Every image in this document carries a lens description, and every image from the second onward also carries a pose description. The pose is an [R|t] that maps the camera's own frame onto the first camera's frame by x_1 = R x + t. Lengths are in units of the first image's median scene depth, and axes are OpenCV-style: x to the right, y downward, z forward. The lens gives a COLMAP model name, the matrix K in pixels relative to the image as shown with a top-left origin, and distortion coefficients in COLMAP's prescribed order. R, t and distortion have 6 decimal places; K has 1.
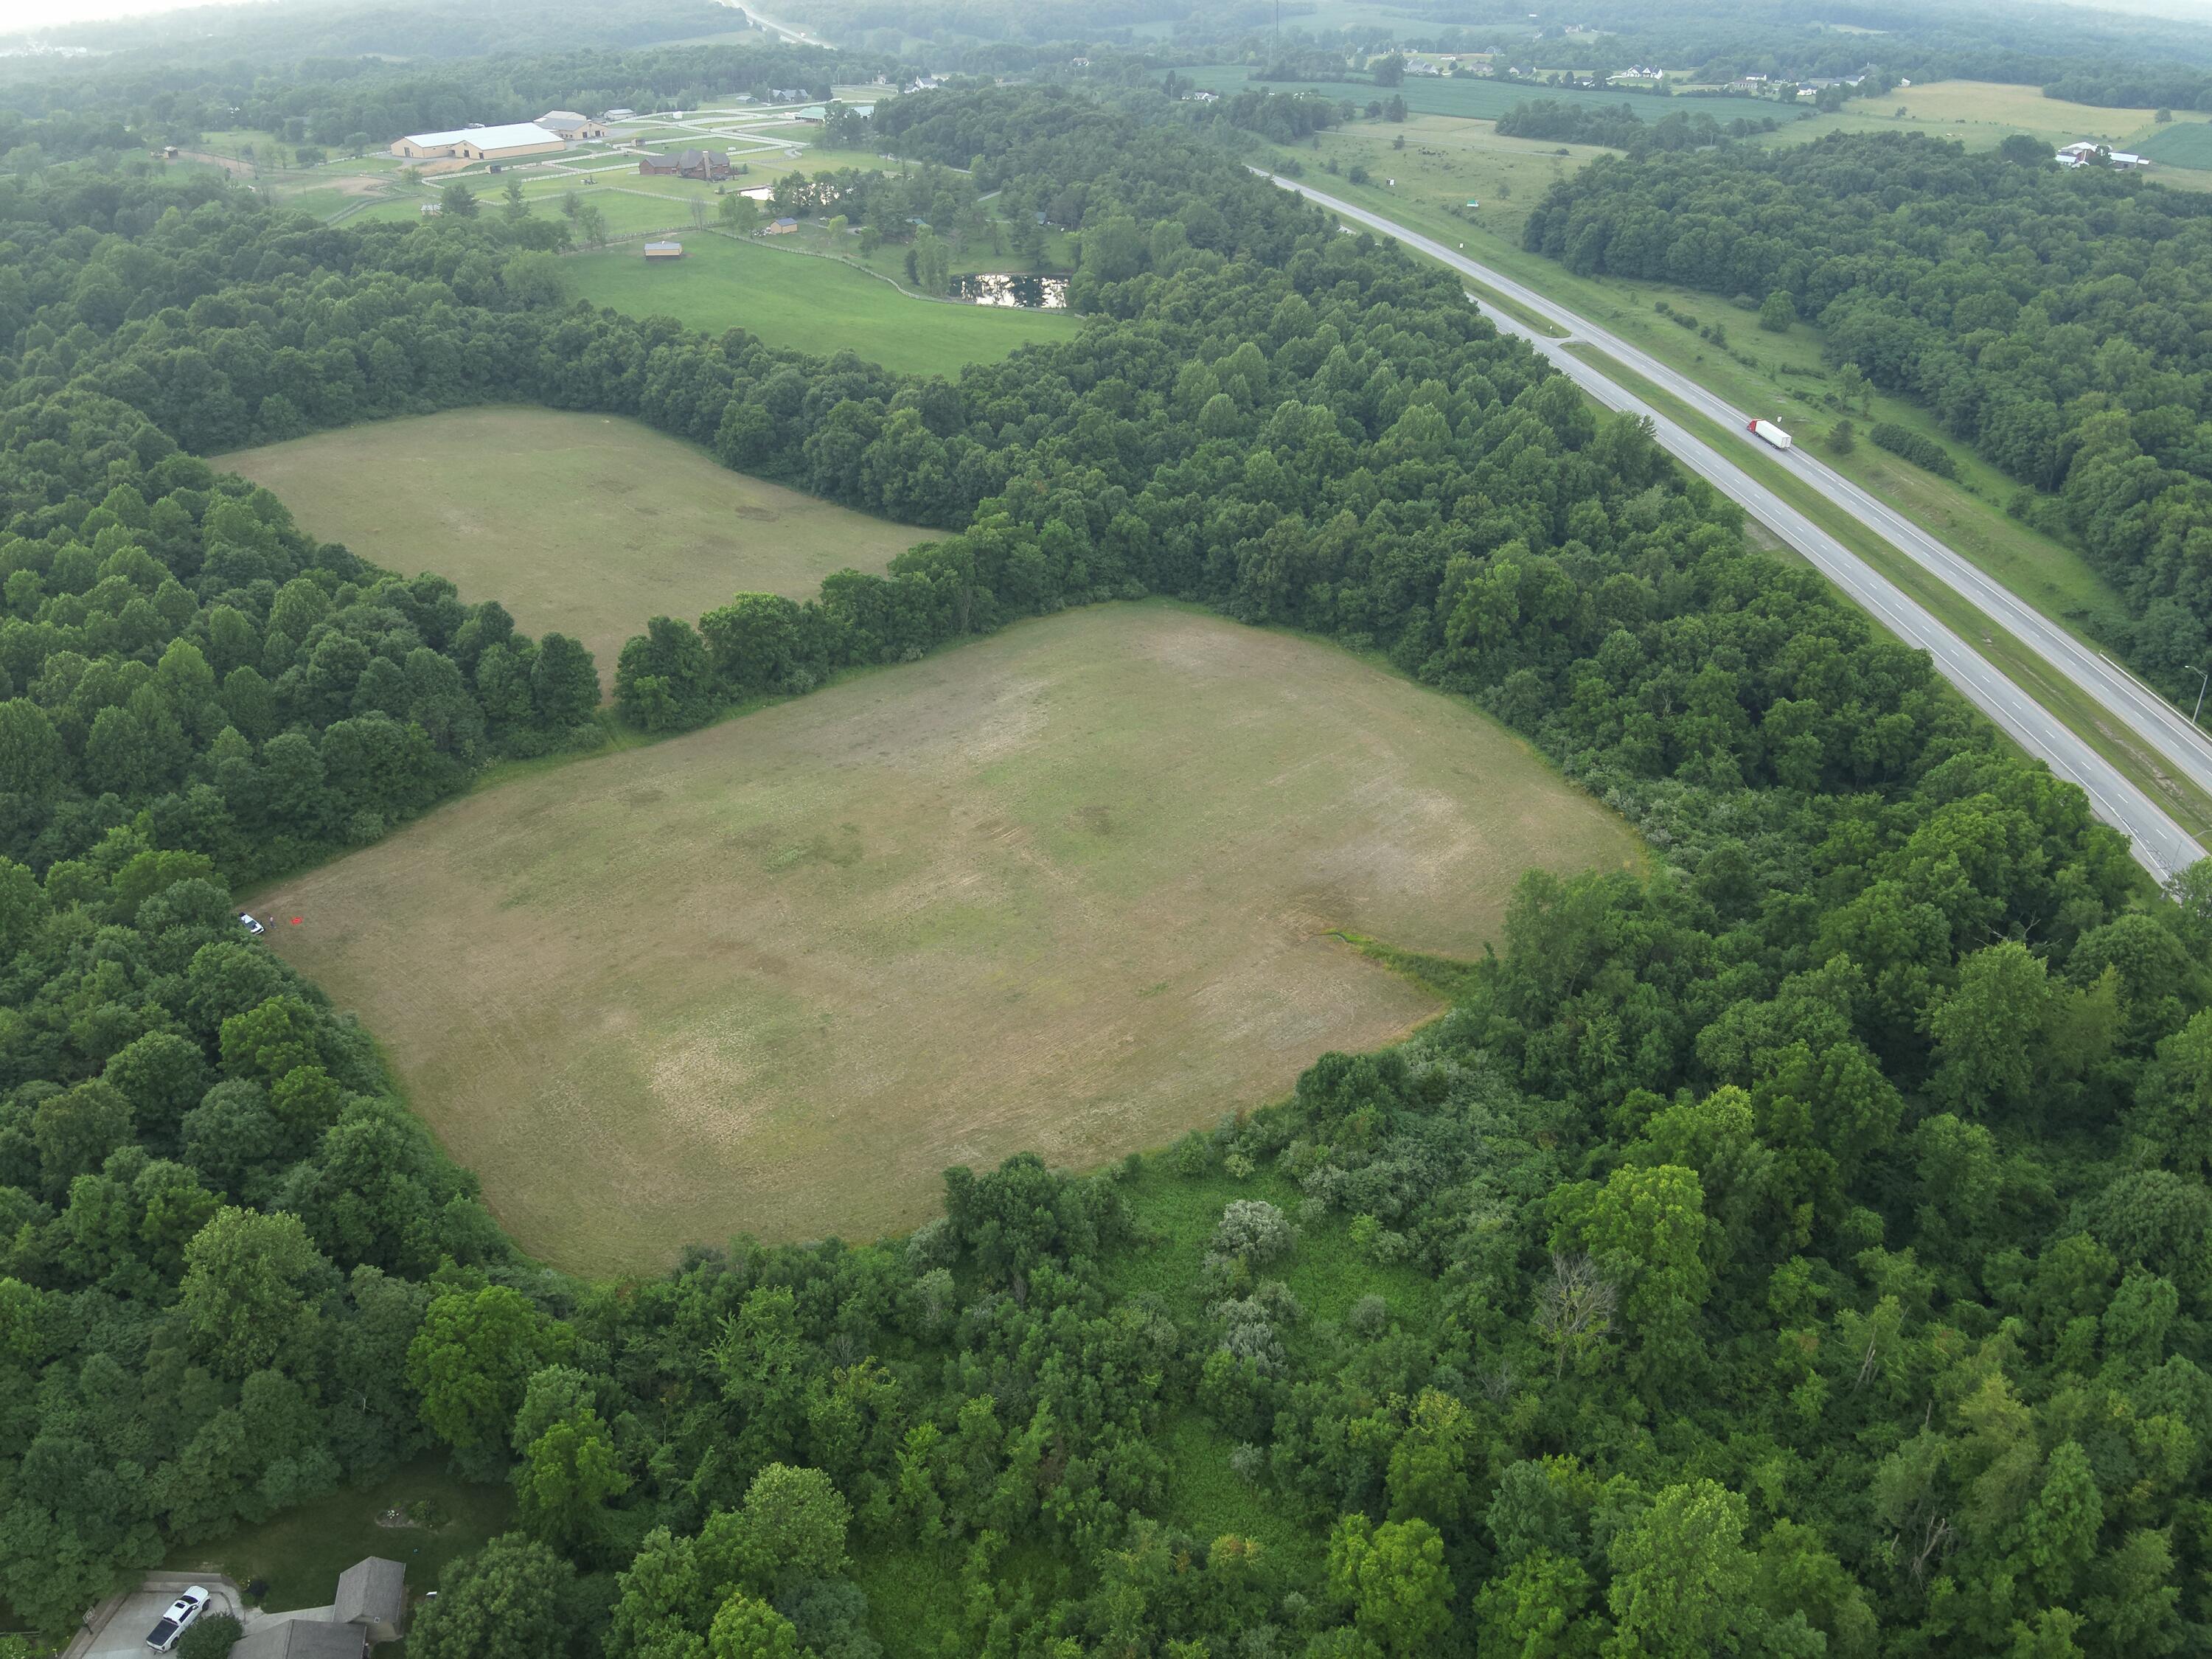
lens RADIAL K [[1606.6, 0, 1106.0], [0, 1606.6, 829.5], [0, 0, 1]] dist [0.167378, -0.365195]
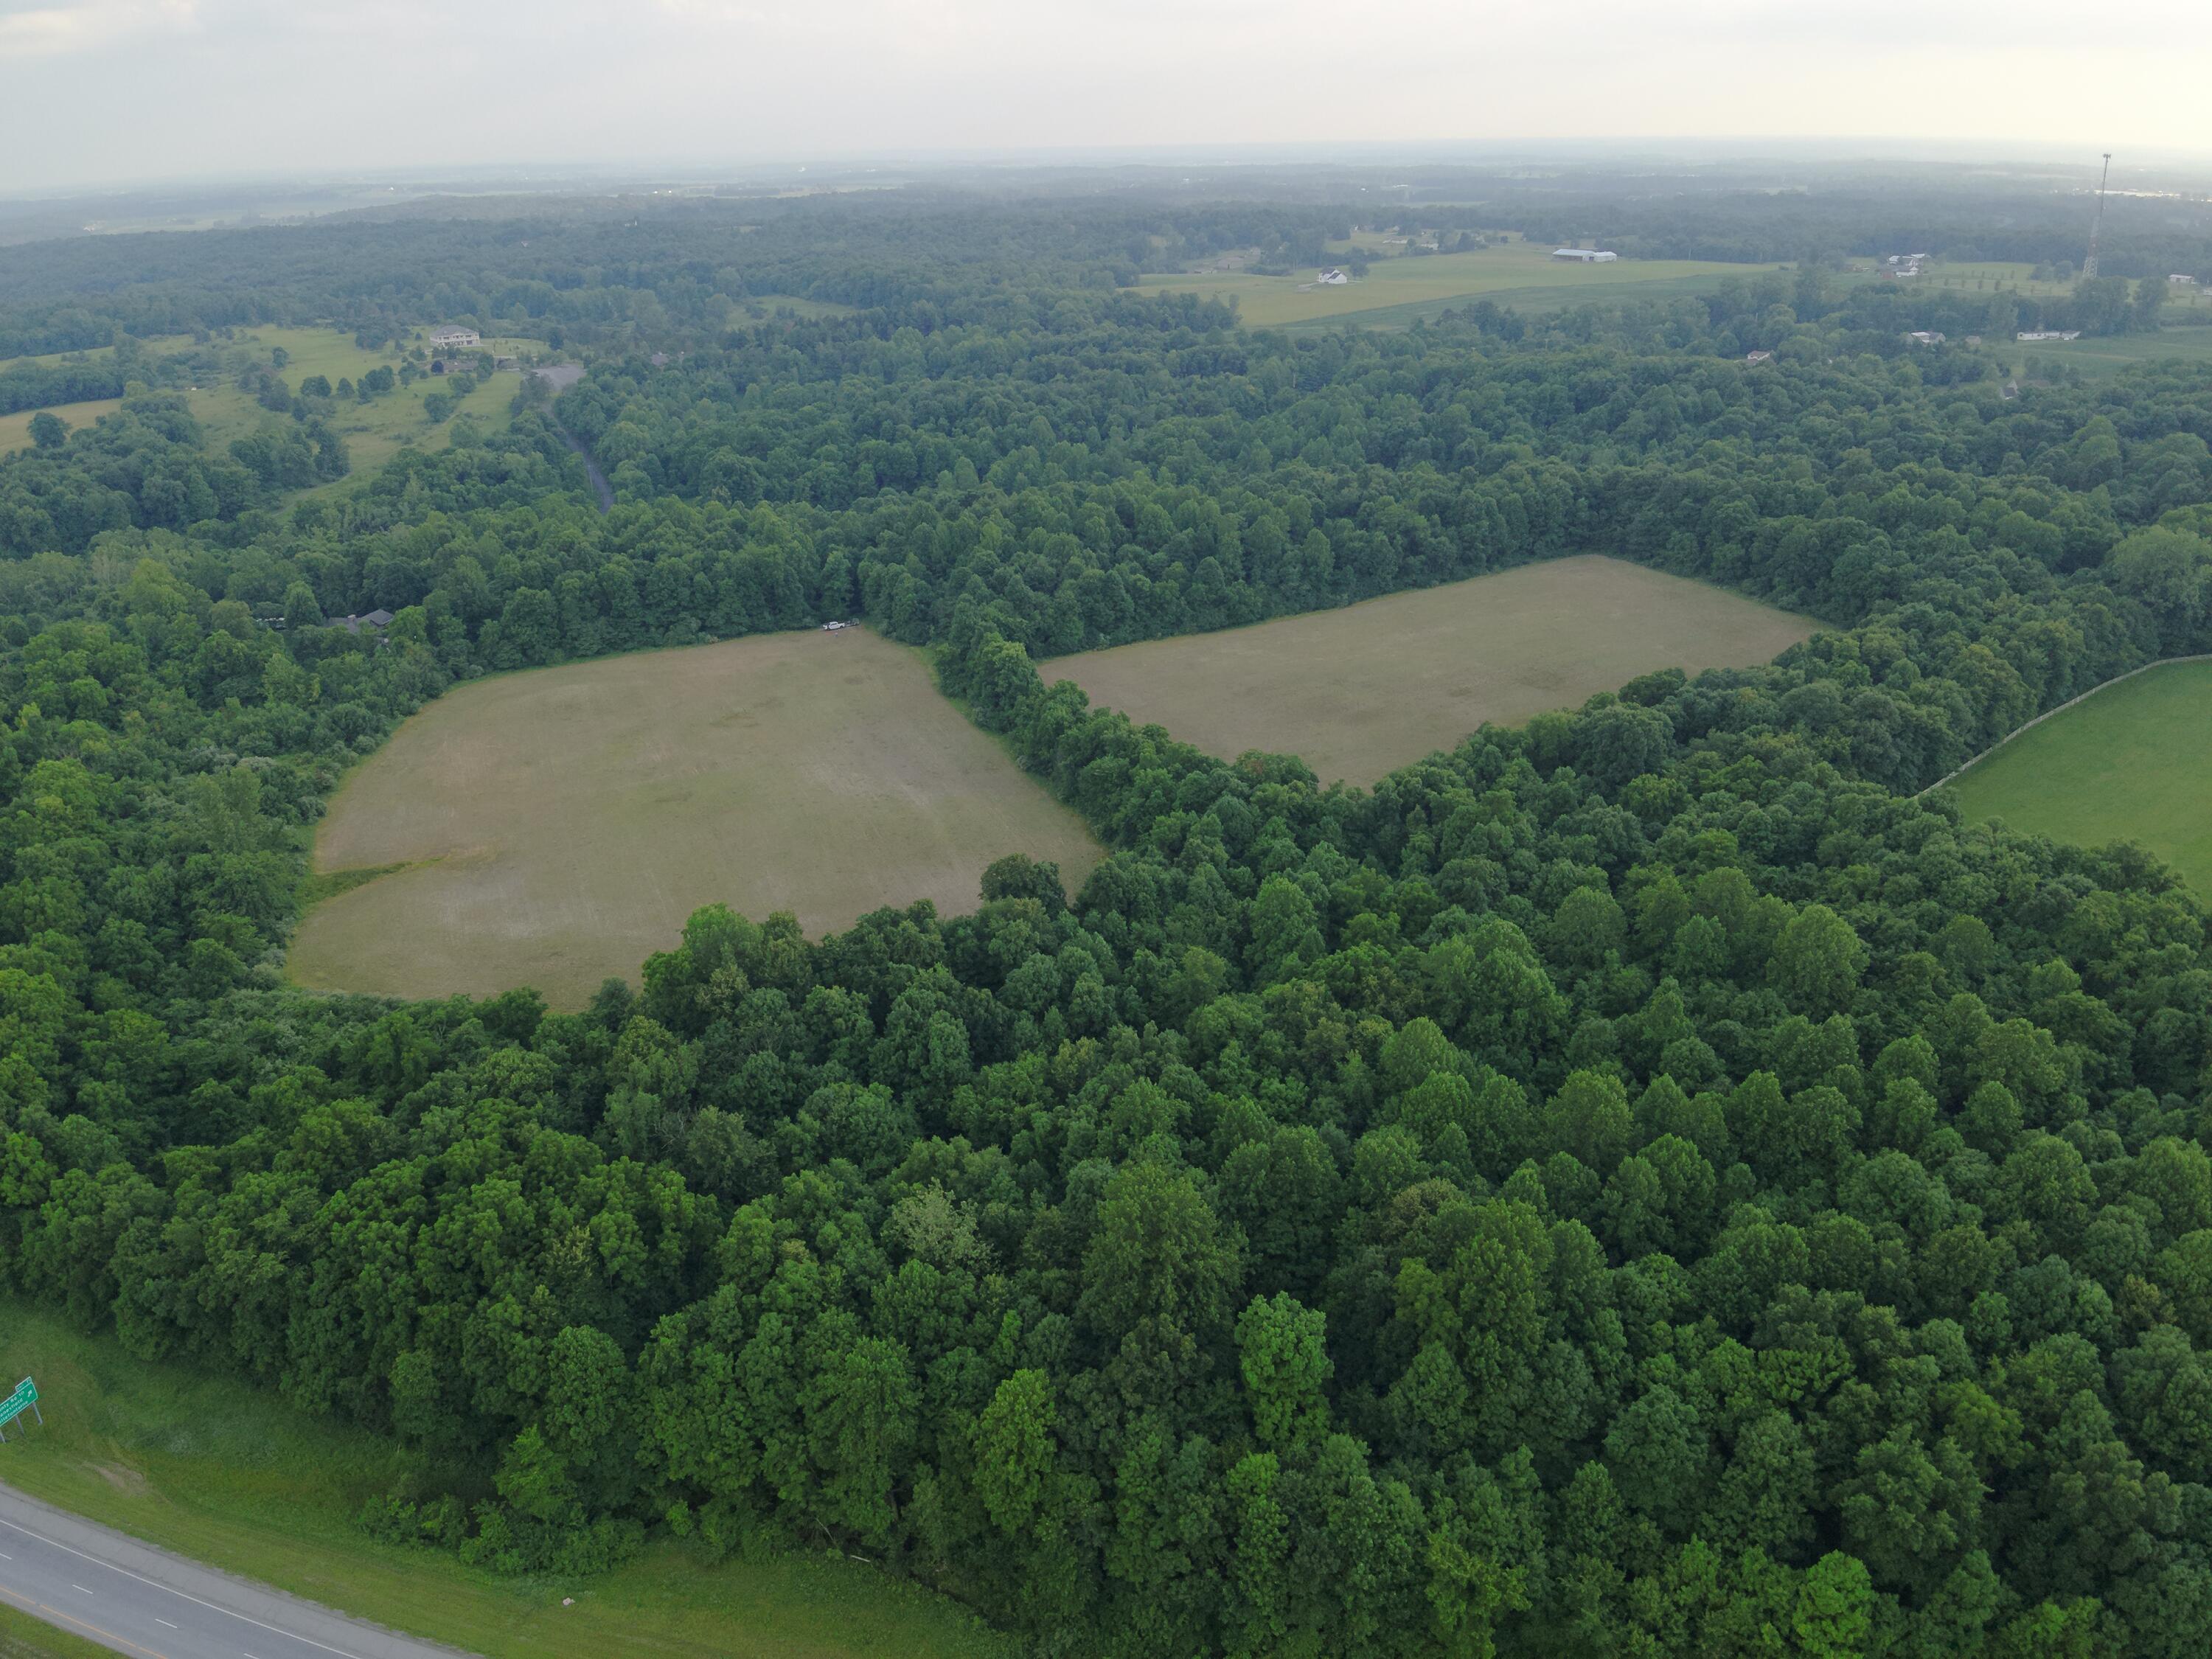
lens RADIAL K [[1574.2, 0, 1106.0], [0, 1574.2, 829.5], [0, 0, 1]] dist [0.053093, -0.128386]
pose [[-0.353533, 0.378276, -0.855524, 0.804535], [-0.447948, 0.734439, 0.509845, -0.658228], [0.821192, 0.563478, -0.090201, 1.194641]]
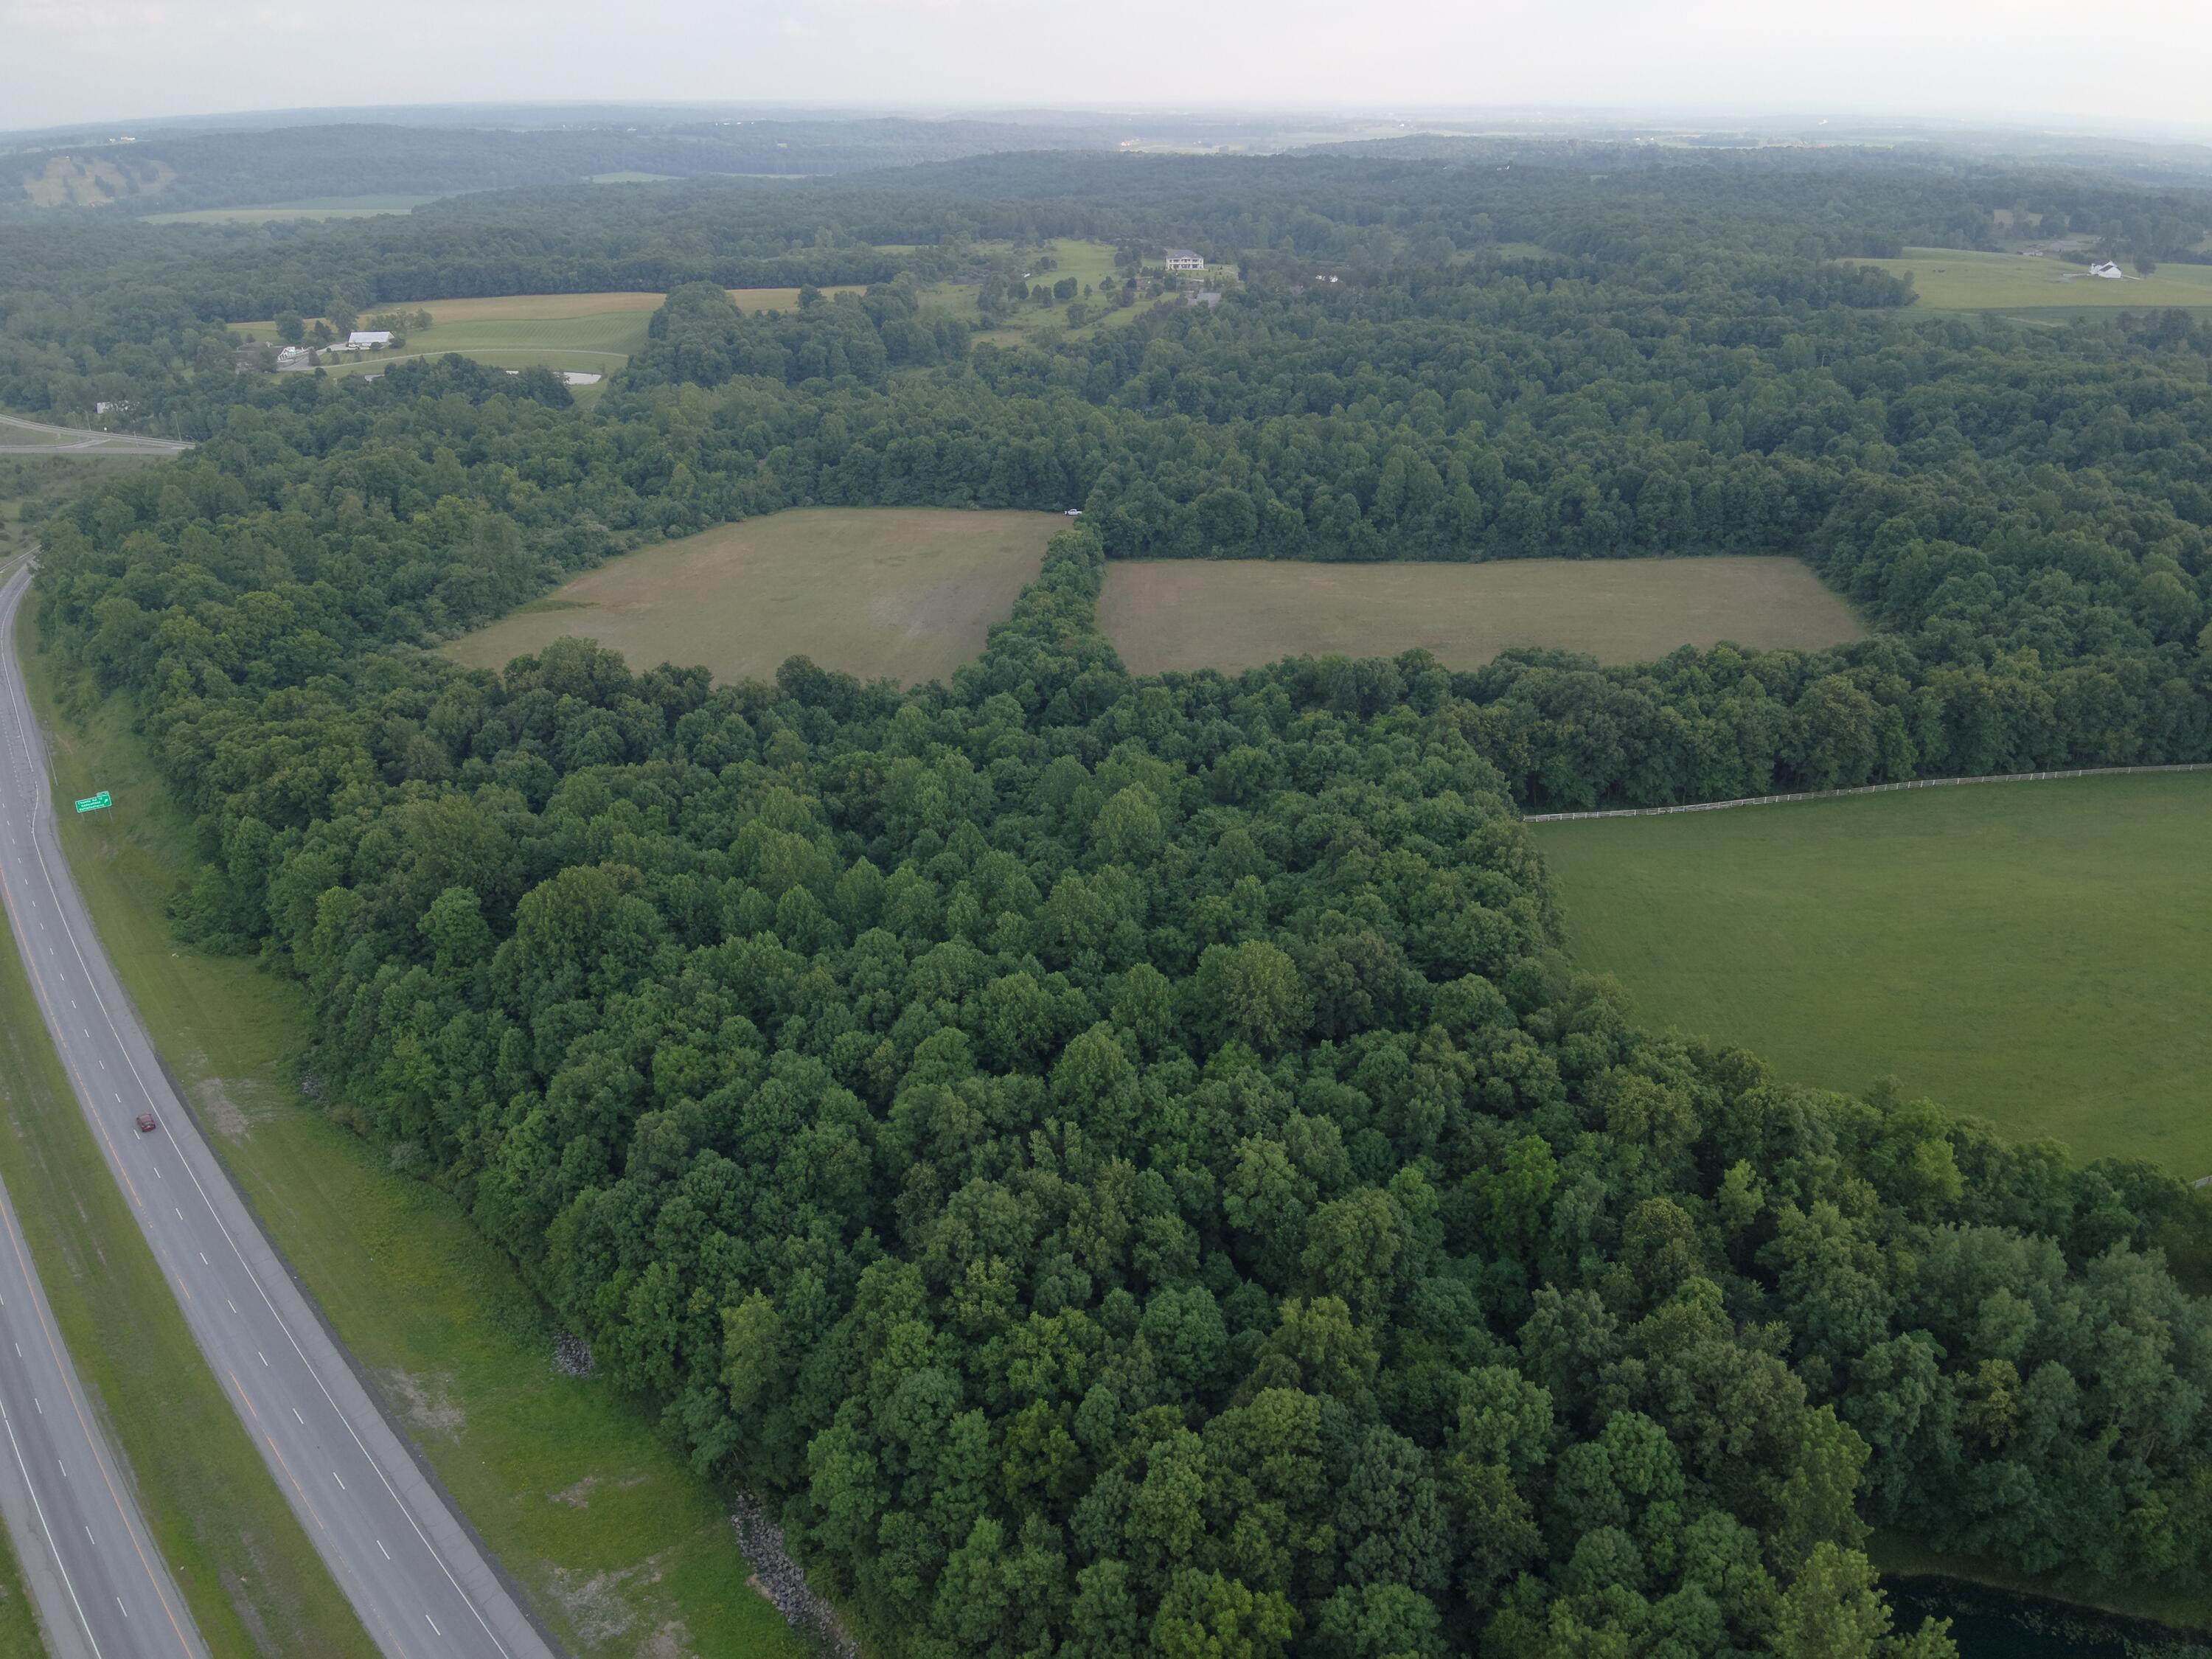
lens RADIAL K [[1574.2, 0, 1106.0], [0, 1574.2, 829.5], [0, 0, 1]] dist [0.053093, -0.128386]
pose [[-0.803335, 0.251632, -0.539754, 0.571482], [-0.293478, 0.621373, 0.726475, -0.980123], [0.518193, 0.742009, -0.425322, 1.746366]]
